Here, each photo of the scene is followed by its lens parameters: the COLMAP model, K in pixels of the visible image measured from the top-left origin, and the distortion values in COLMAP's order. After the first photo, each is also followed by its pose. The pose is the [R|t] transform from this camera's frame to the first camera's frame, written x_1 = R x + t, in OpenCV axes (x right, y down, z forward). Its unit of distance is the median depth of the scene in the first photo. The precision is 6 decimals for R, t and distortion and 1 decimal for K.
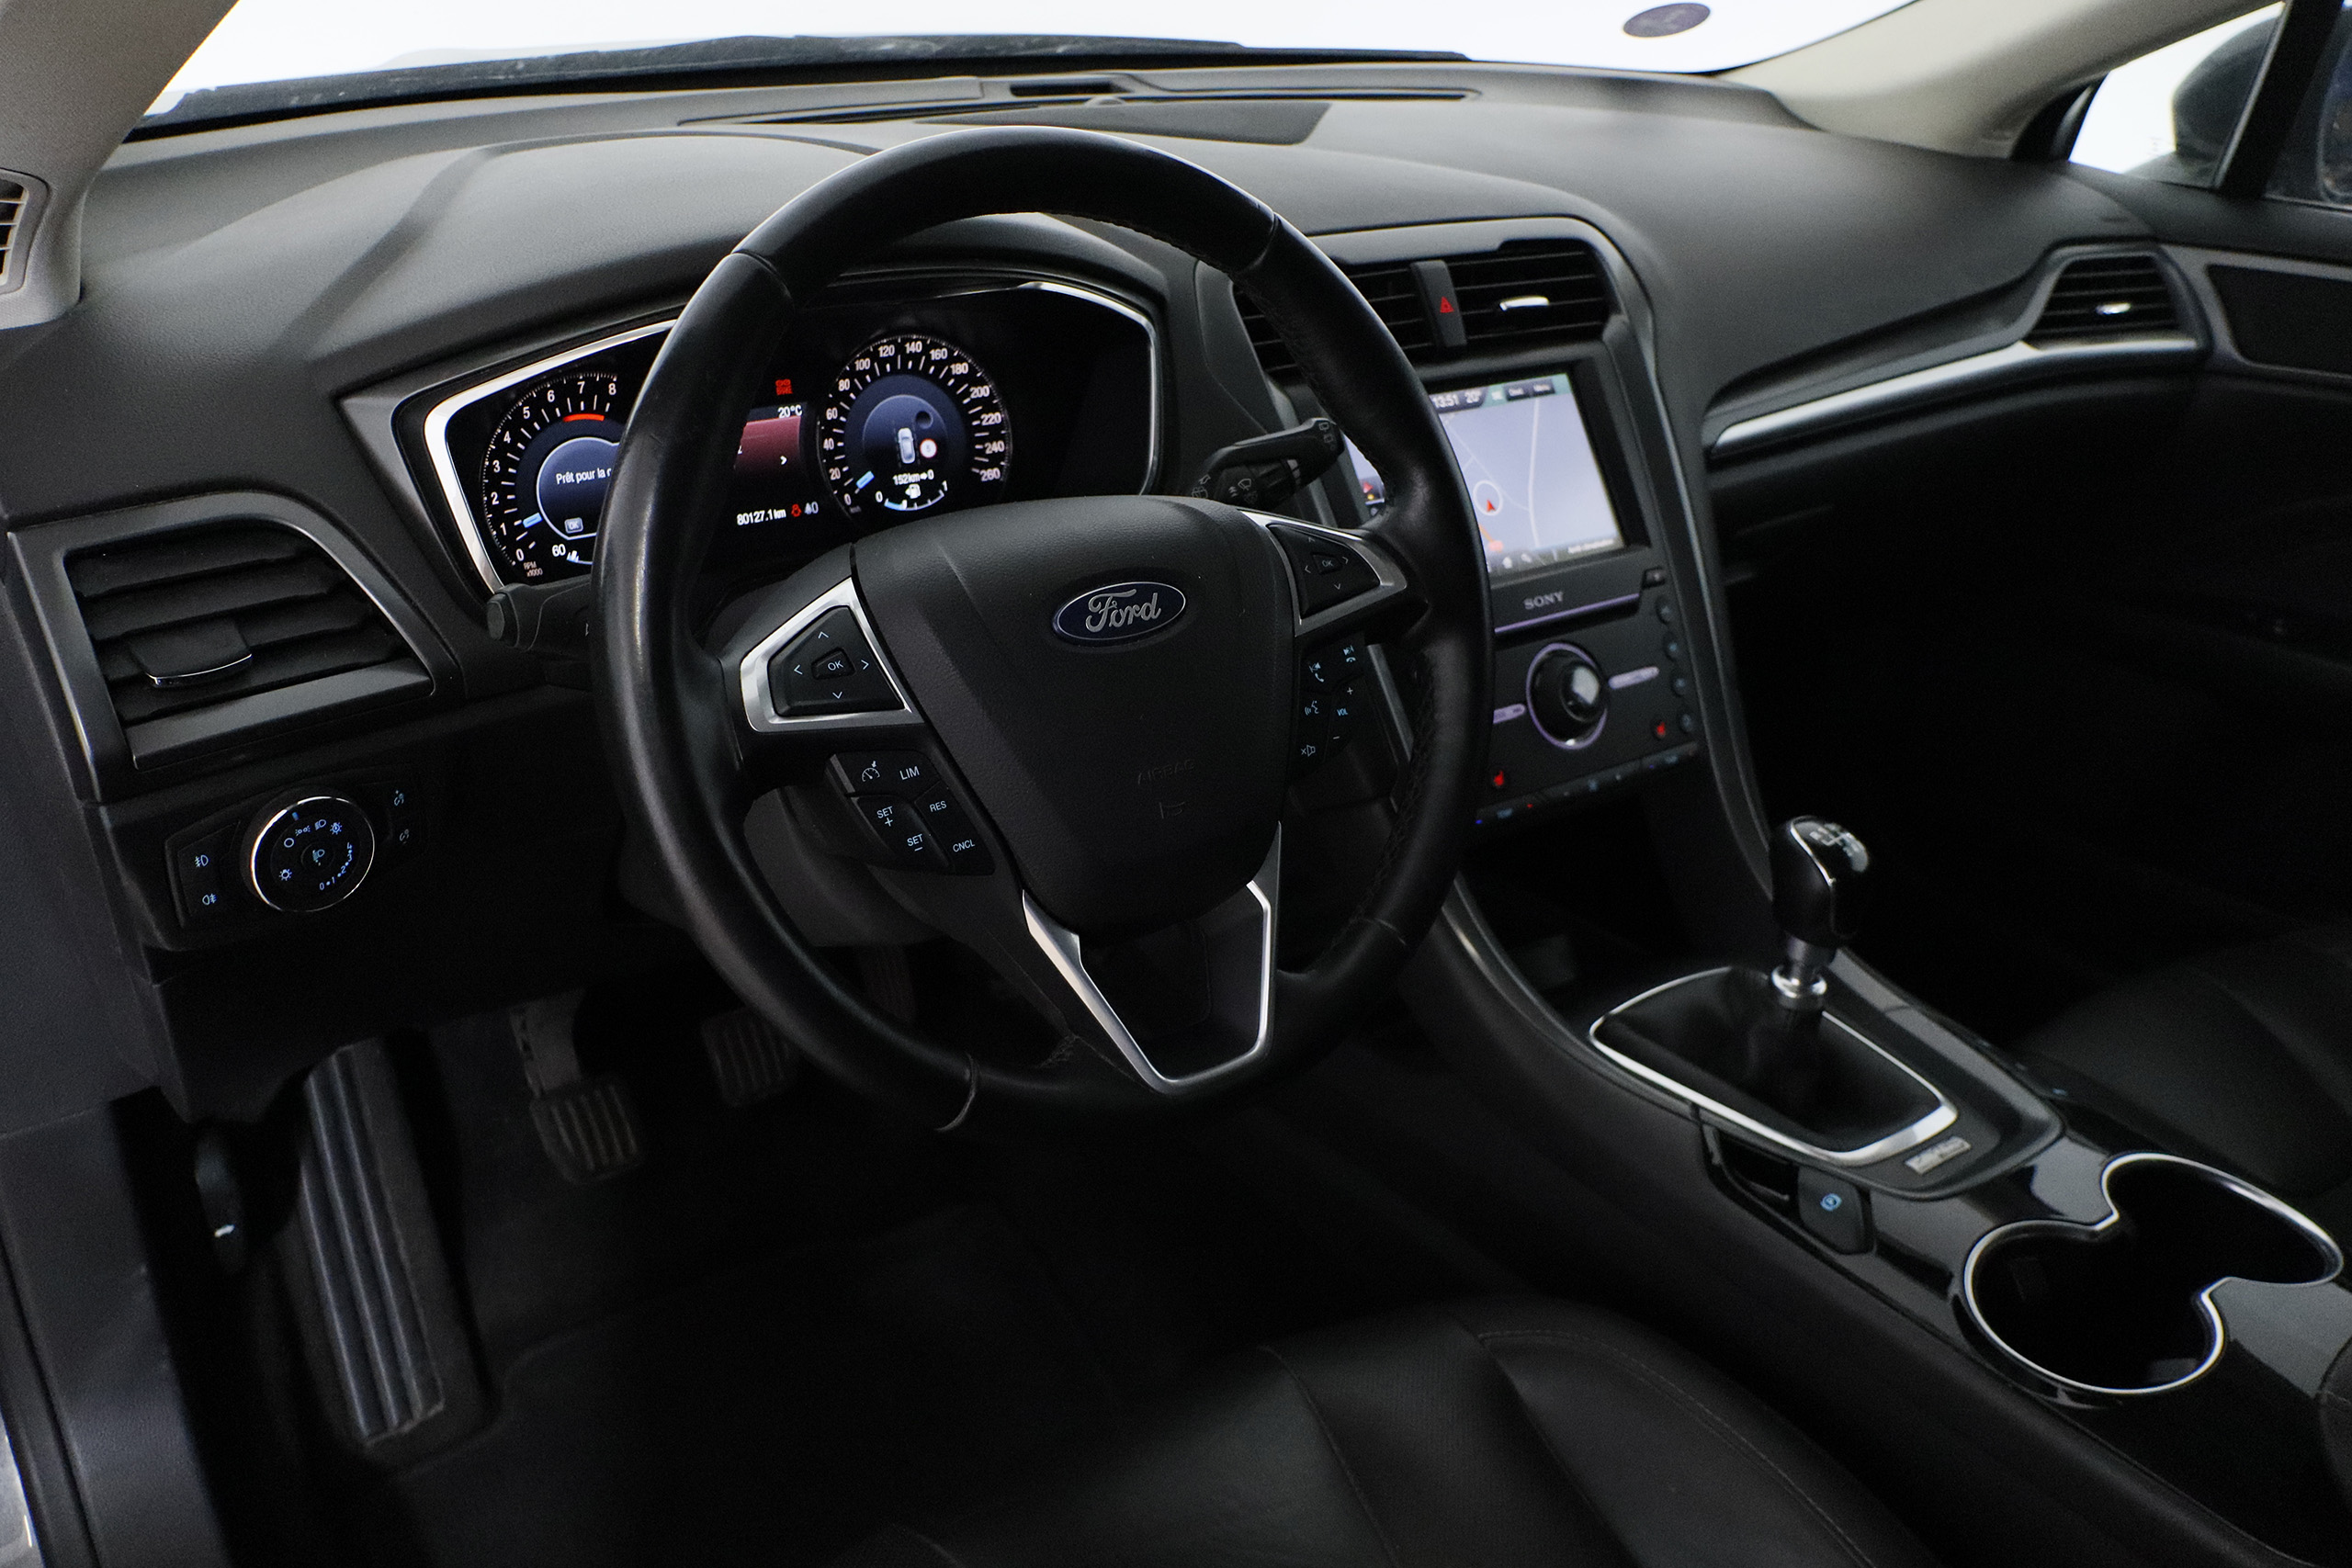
lens RADIAL K [[1965.0, 0, 1176.0], [0, 1965.0, 785.5], [0, 0, 1]] dist [-0.010523, -0.001453]
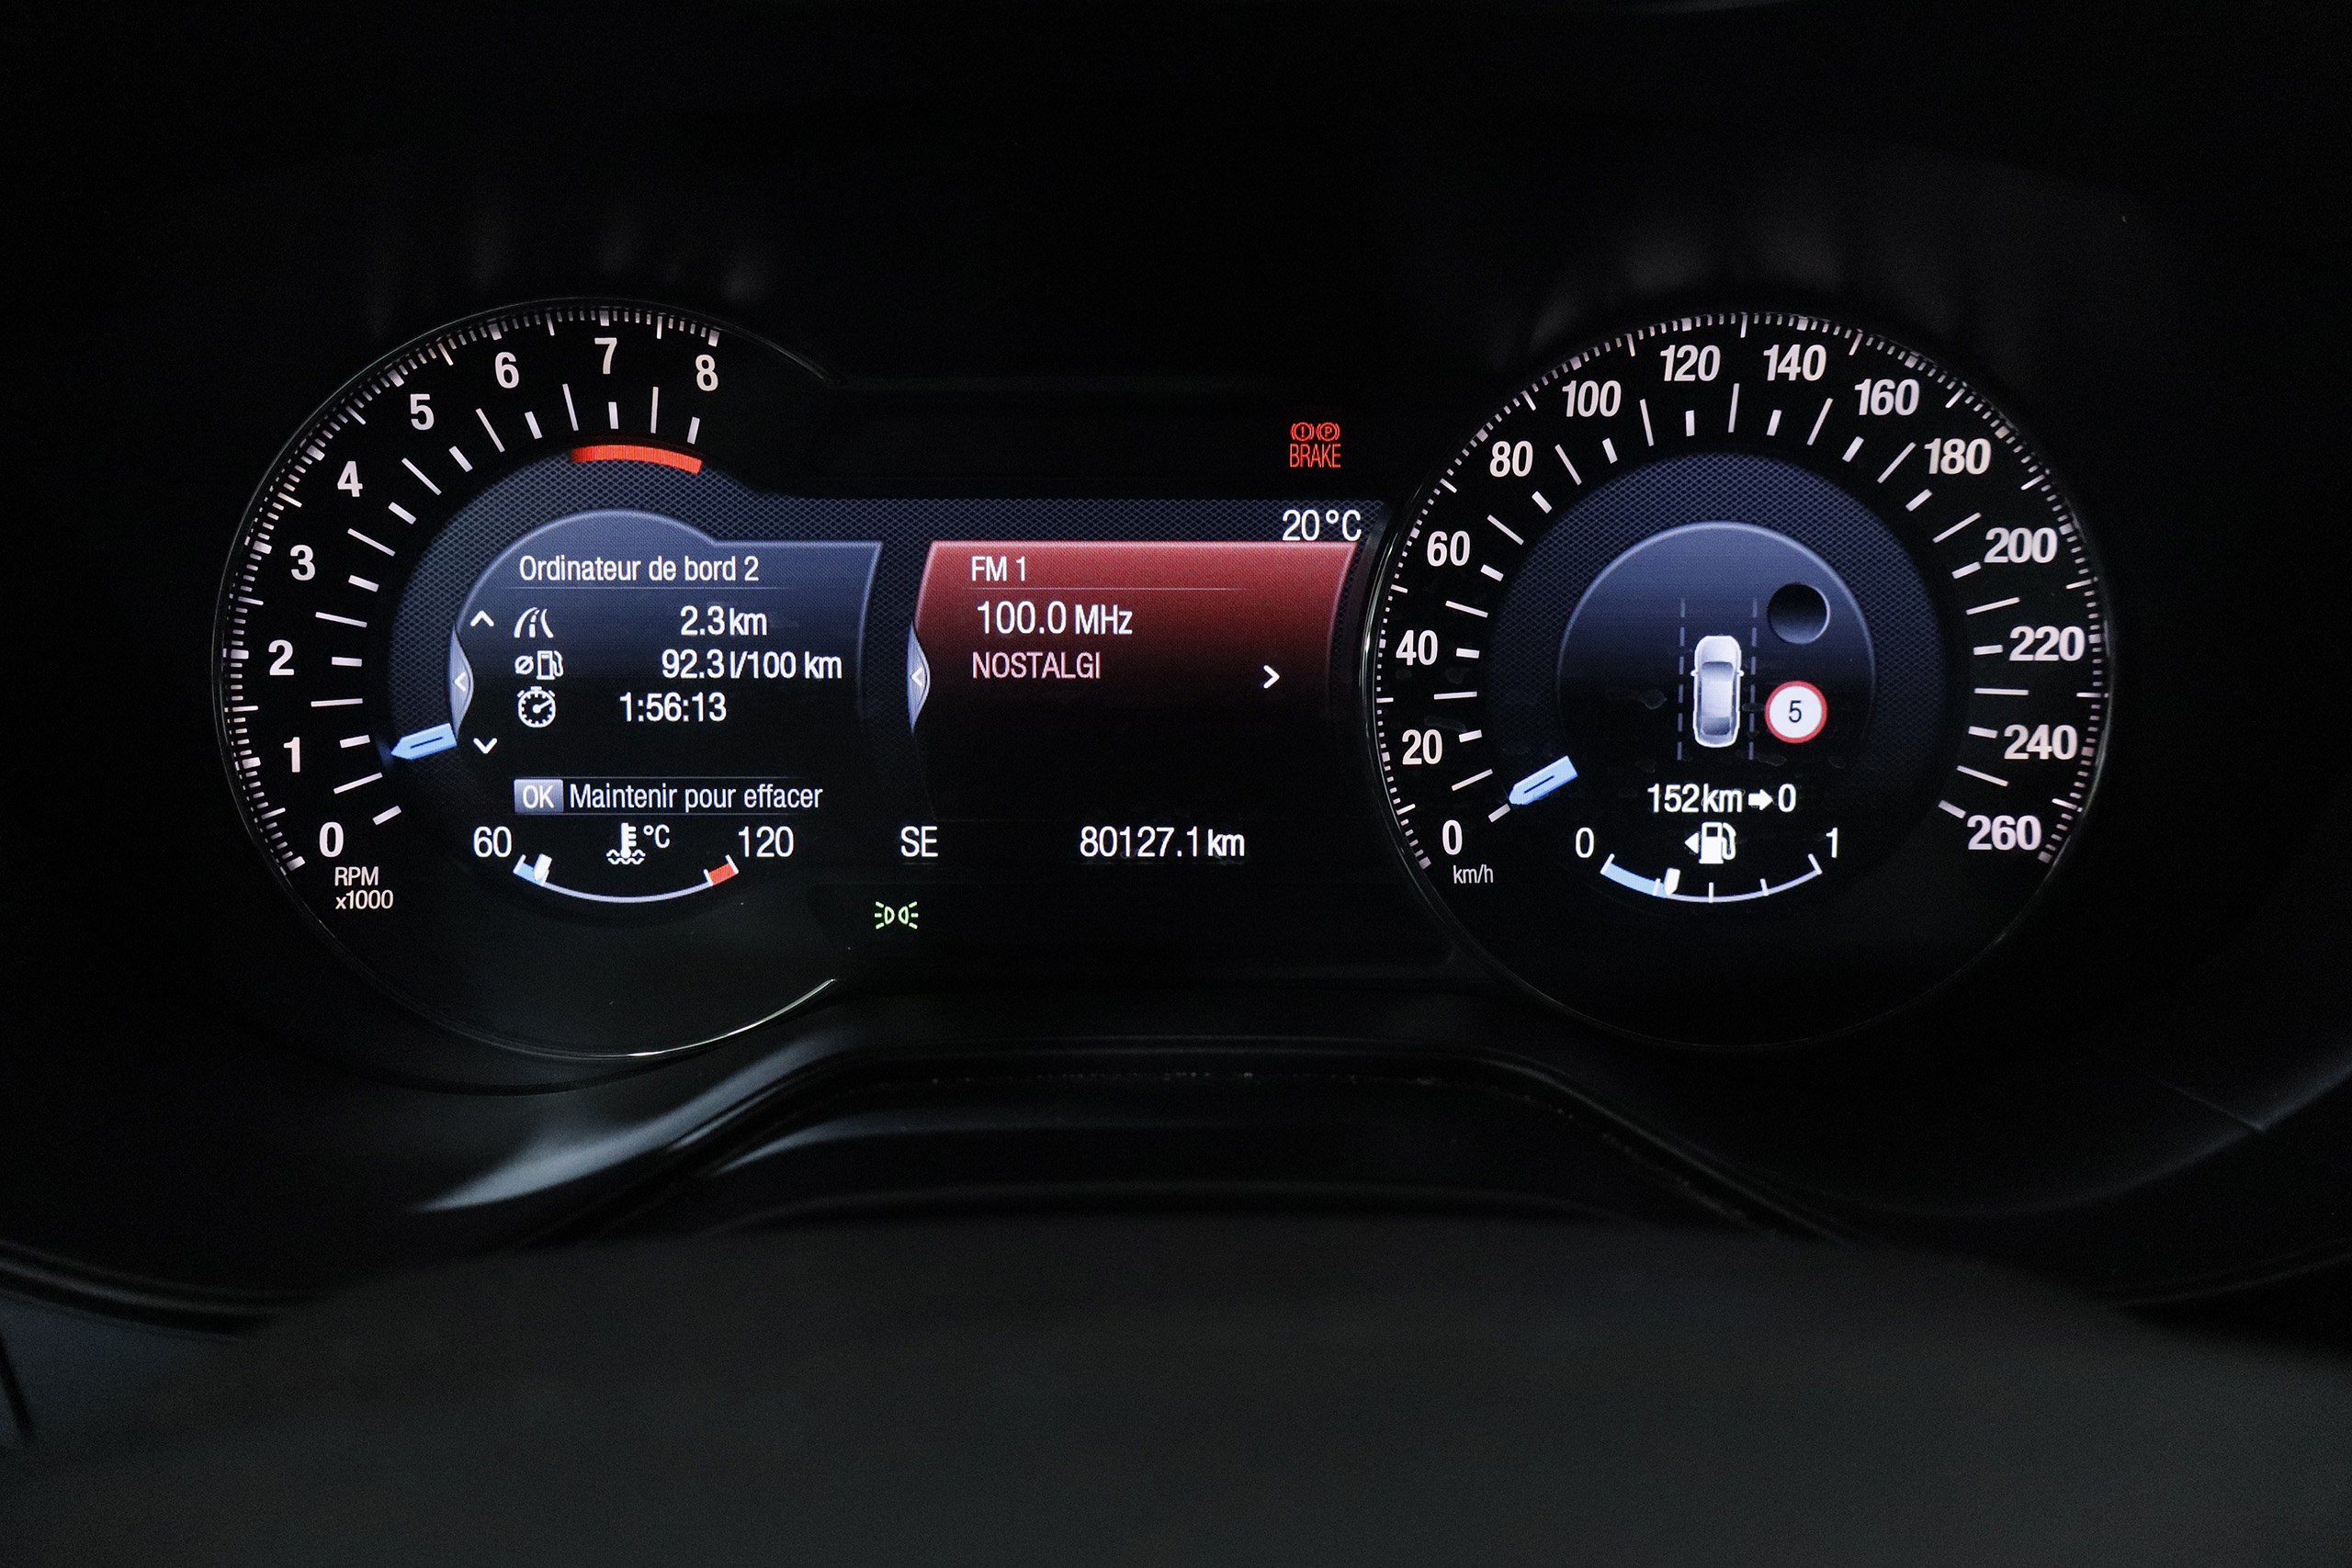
lens RADIAL K [[1905.5, 0, 1172.4], [0, 1905.5, 783.7], [0, 0, 1]] dist [0.004468, 0.001424]
pose [[0.821733, 0.173341, -0.542870, -0.046359], [-0.227678, 0.973146, -0.033903, -0.133166], [0.522415, 0.151458, 0.839132, 0.729003]]
